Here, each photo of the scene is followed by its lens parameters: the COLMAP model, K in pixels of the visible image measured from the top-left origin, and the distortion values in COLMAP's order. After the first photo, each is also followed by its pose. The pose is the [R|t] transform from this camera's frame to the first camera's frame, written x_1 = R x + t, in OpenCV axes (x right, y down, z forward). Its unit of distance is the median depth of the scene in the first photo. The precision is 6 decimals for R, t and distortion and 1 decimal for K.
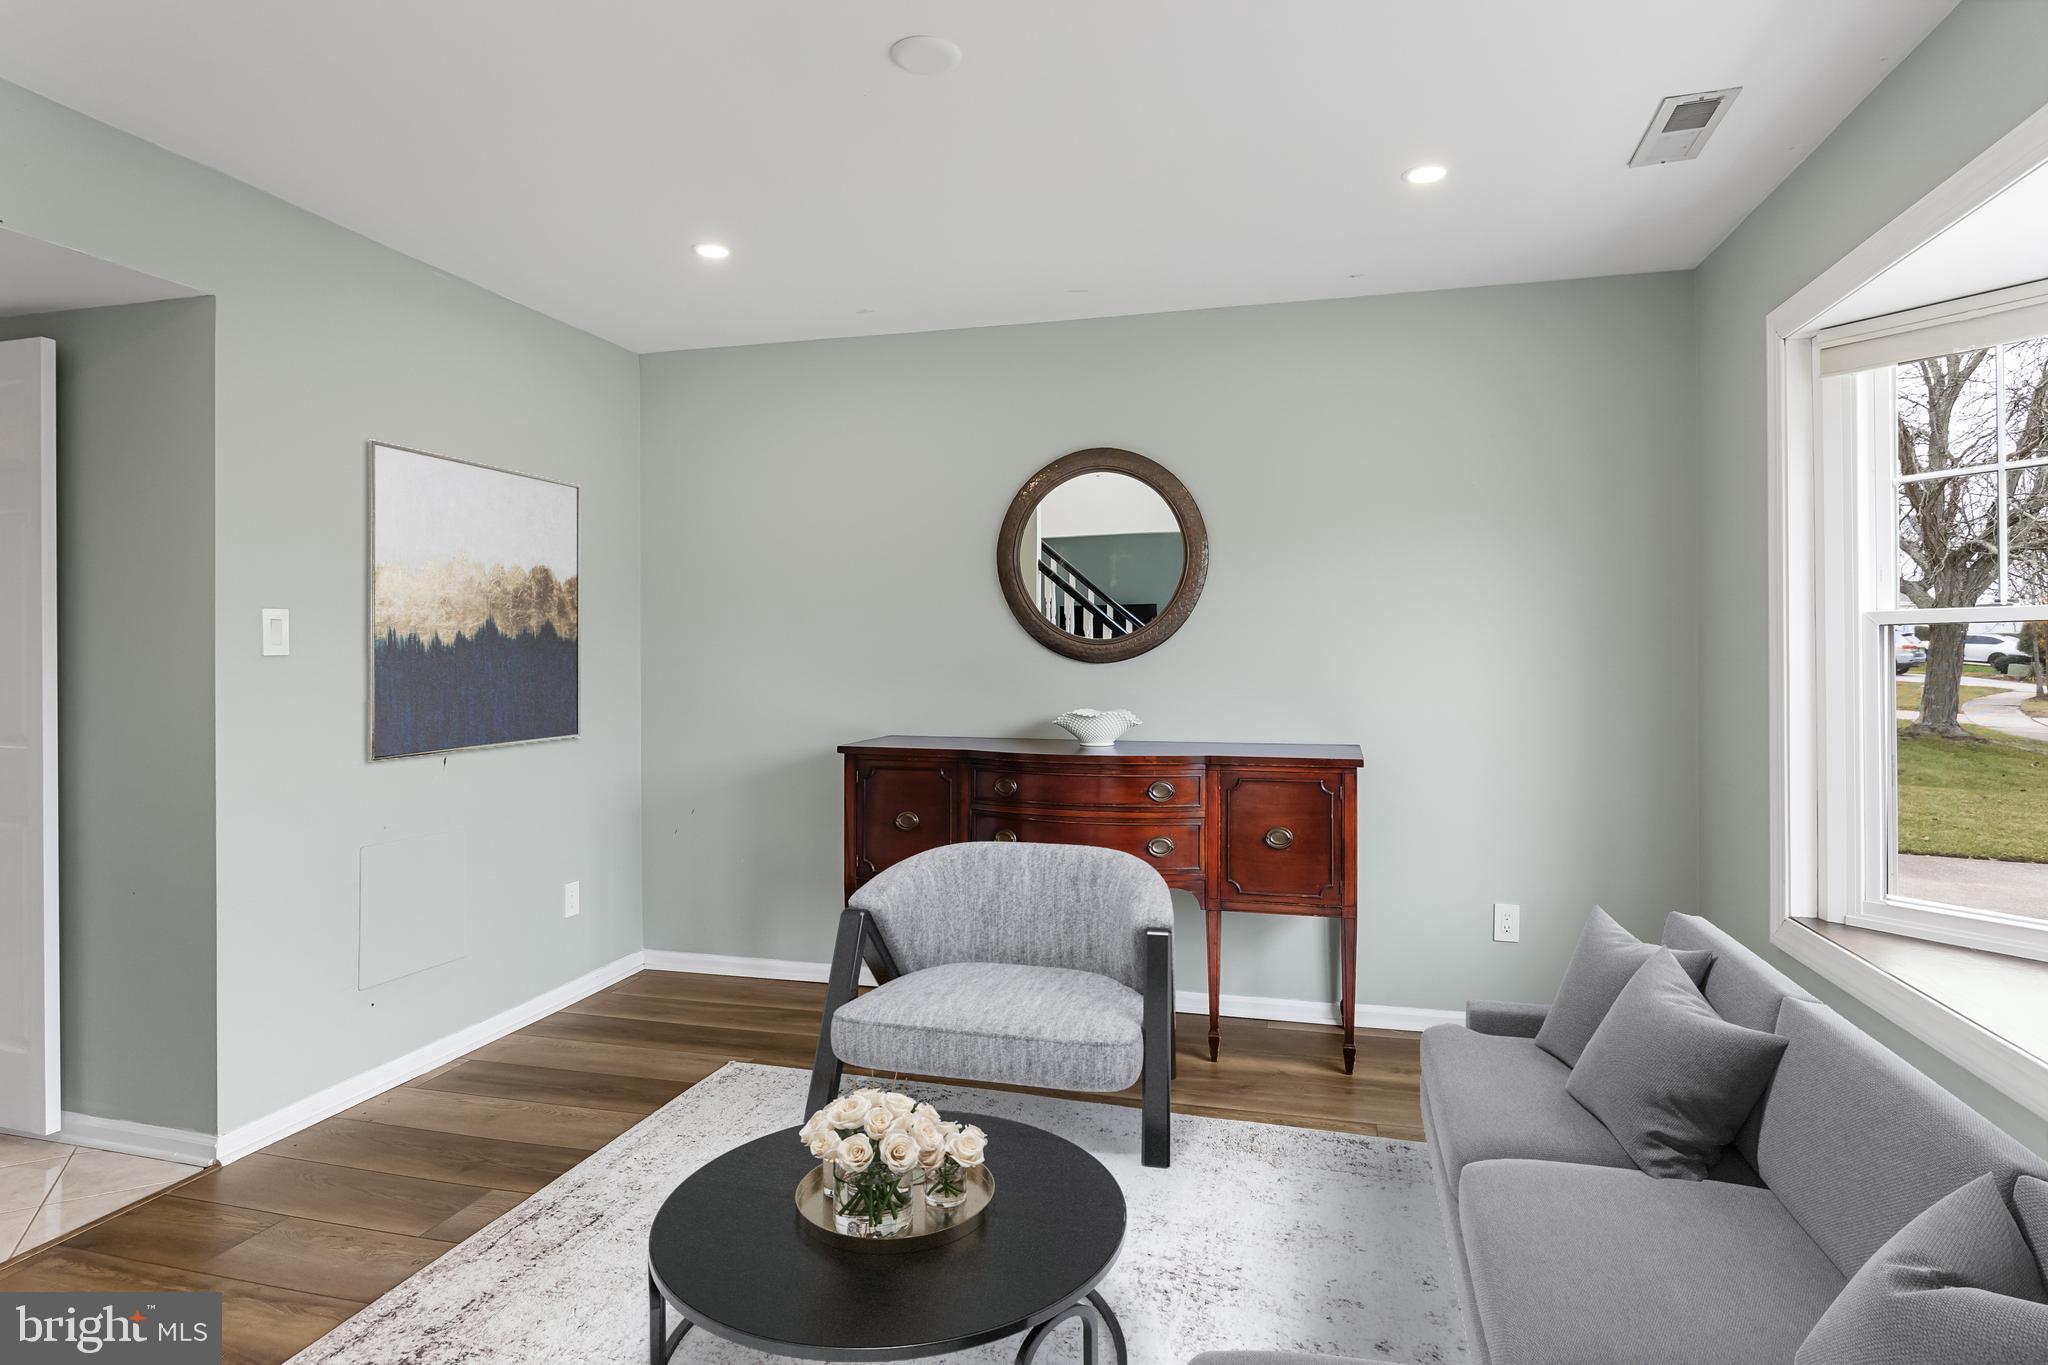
lens RADIAL K [[1111.9, 0, 1028.8], [0, 1111.9, 661.0], [0, 0, 1]] dist [-0.006981, -0.000007]
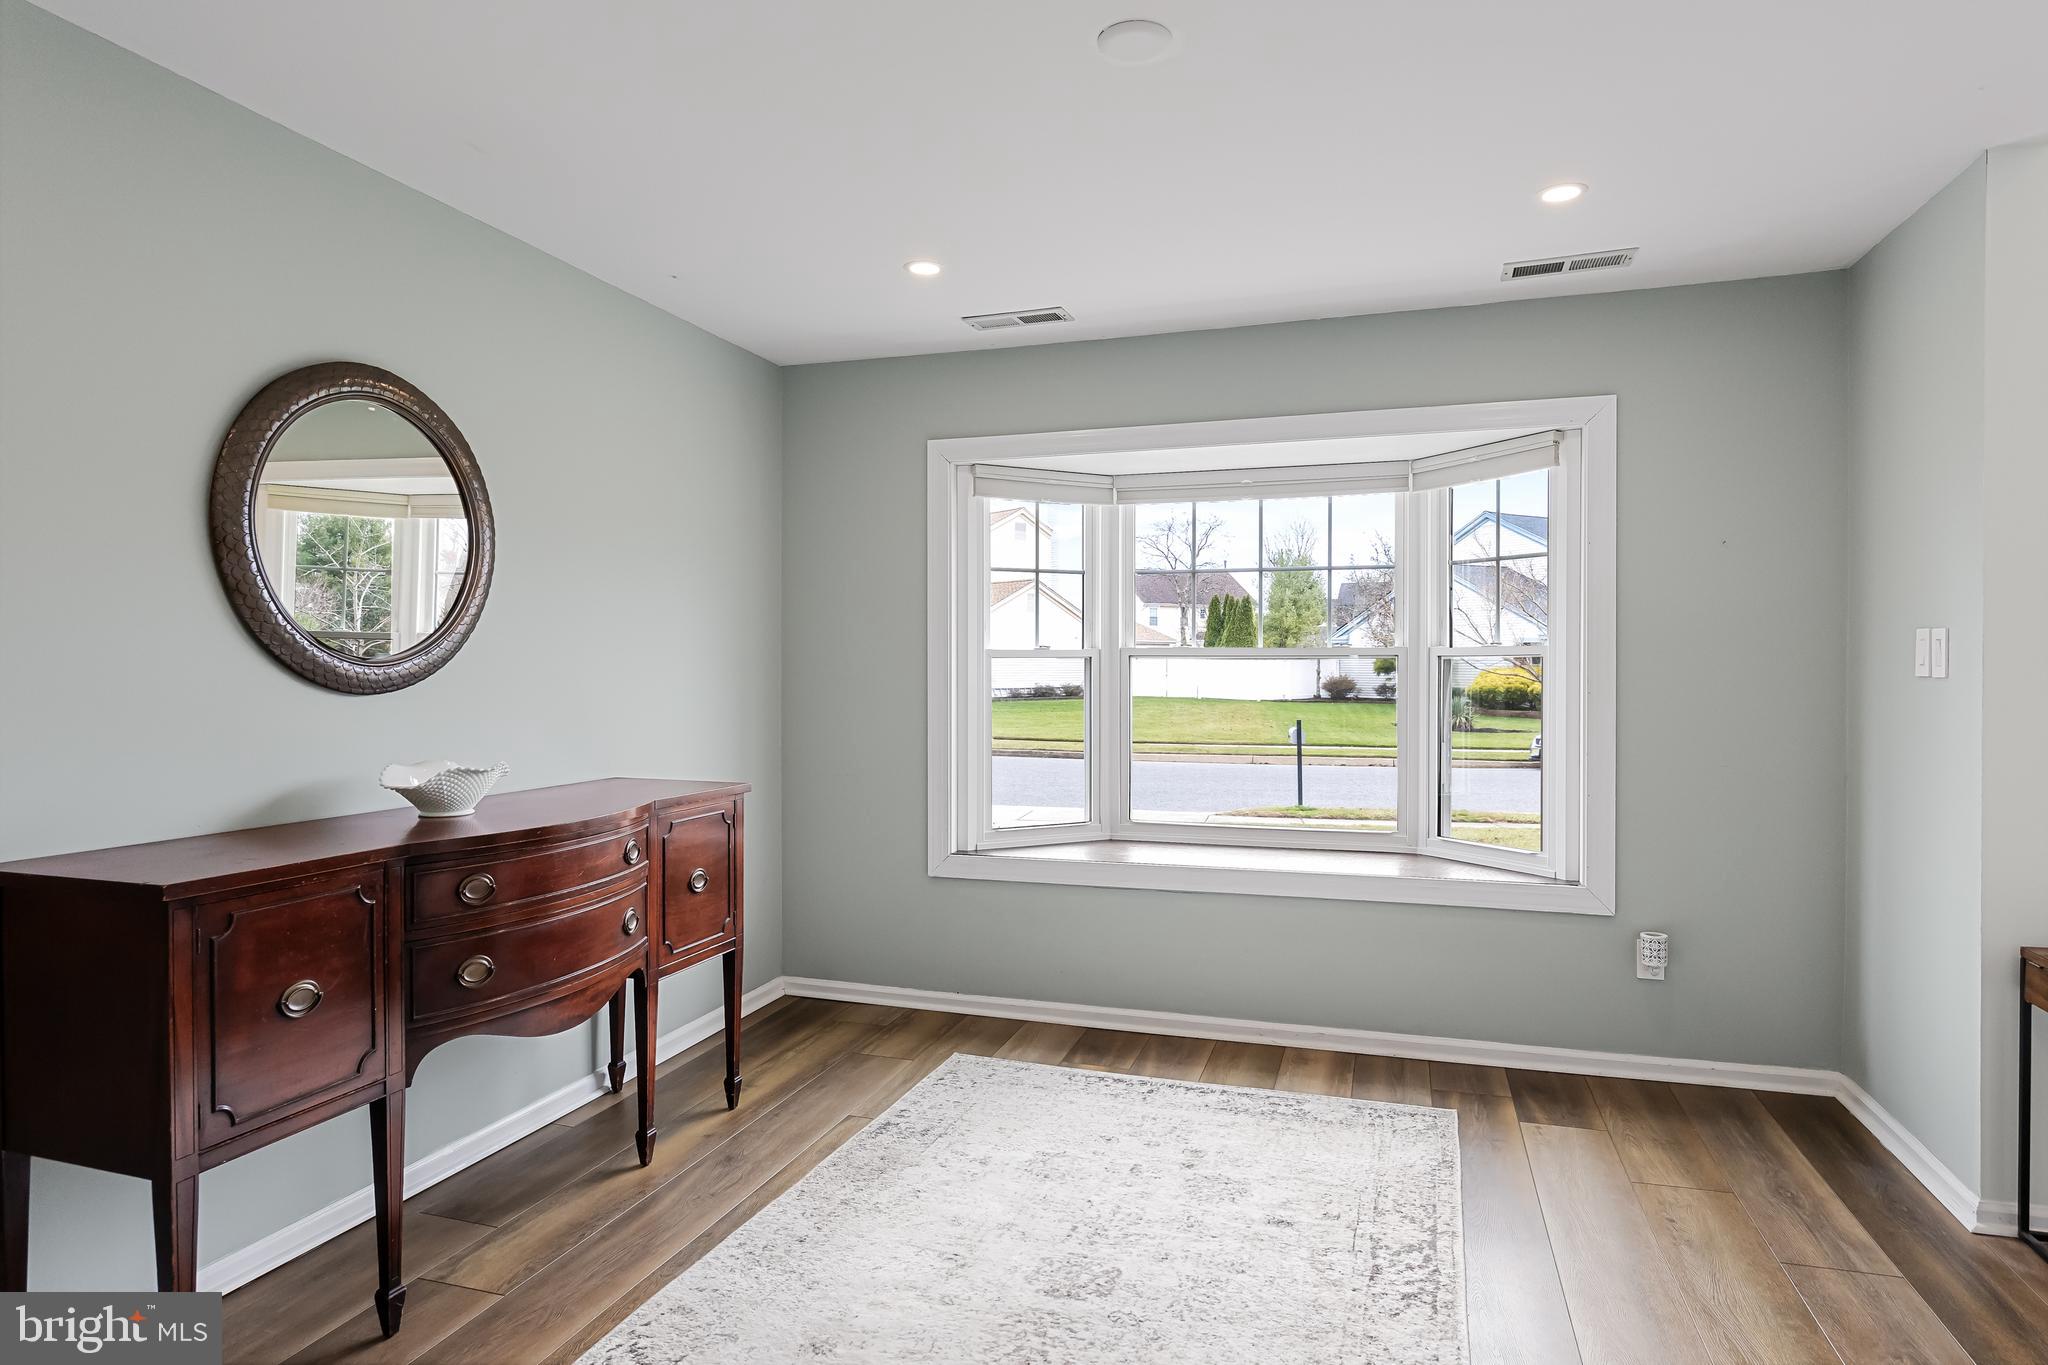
lens RADIAL K [[1138.8, 0, 1032.0], [0, 1138.8, 667.7], [0, 0, 1]] dist [-0.004802, -0.002396]
pose [[0.066377, -0.000492, 0.997794, -0.783886], [0.014289, 0.999898, -0.000458, -0.013097], [-0.997692, 0.014288, 0.066377, 0.751649]]
